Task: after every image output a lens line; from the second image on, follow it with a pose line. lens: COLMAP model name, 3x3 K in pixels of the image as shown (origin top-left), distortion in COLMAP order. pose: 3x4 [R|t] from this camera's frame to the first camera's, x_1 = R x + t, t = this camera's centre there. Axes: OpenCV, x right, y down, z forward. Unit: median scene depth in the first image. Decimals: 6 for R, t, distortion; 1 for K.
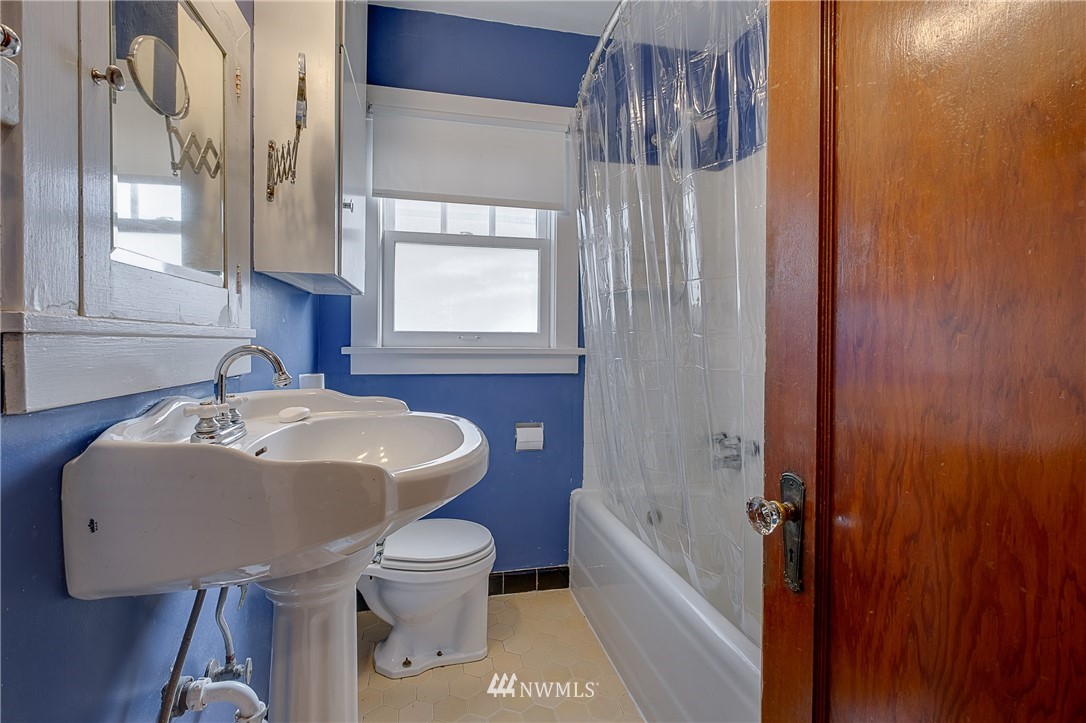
lens RADIAL K [[493.1, 0, 528.0], [0, 493.1, 346.7], [0, 0, 1]] dist [0.000195, -0.000109]
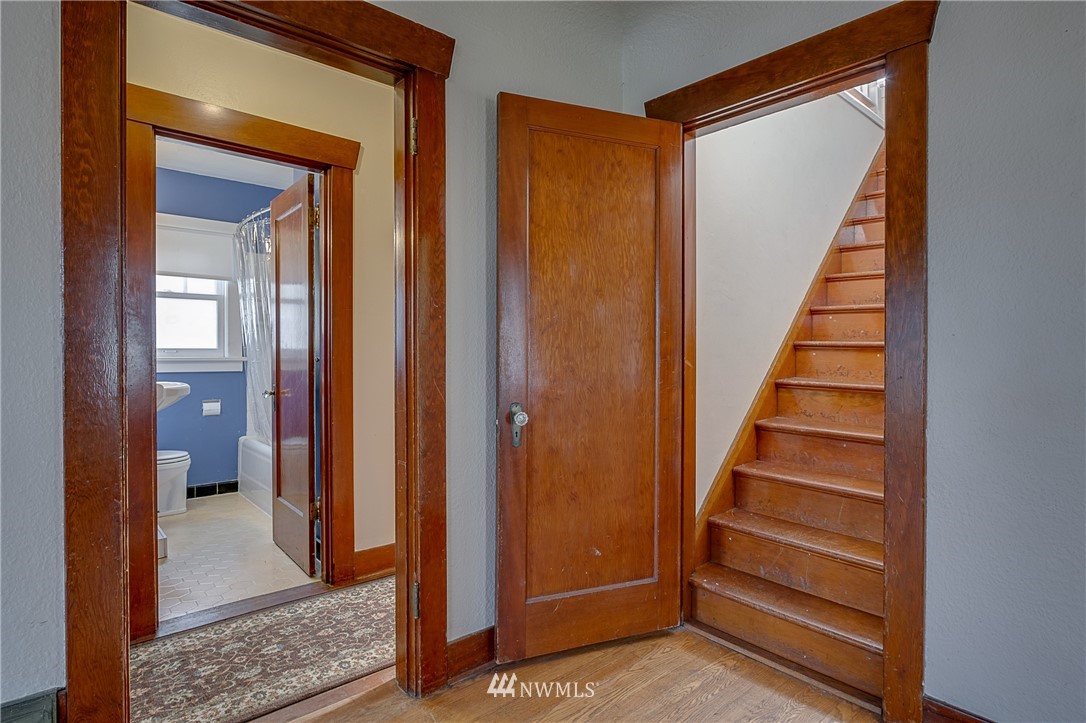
lens RADIAL K [[568.9, 0, 543.0], [0, 568.9, 361.5], [0, 0, 1]] dist [-0.000408, -0.000355]
pose [[0.871487, -0.008101, 0.490352, 0.039487], [0.005660, 0.999963, 0.006461, 0.011329], [-0.490387, -0.002856, 0.871500, -1.350414]]
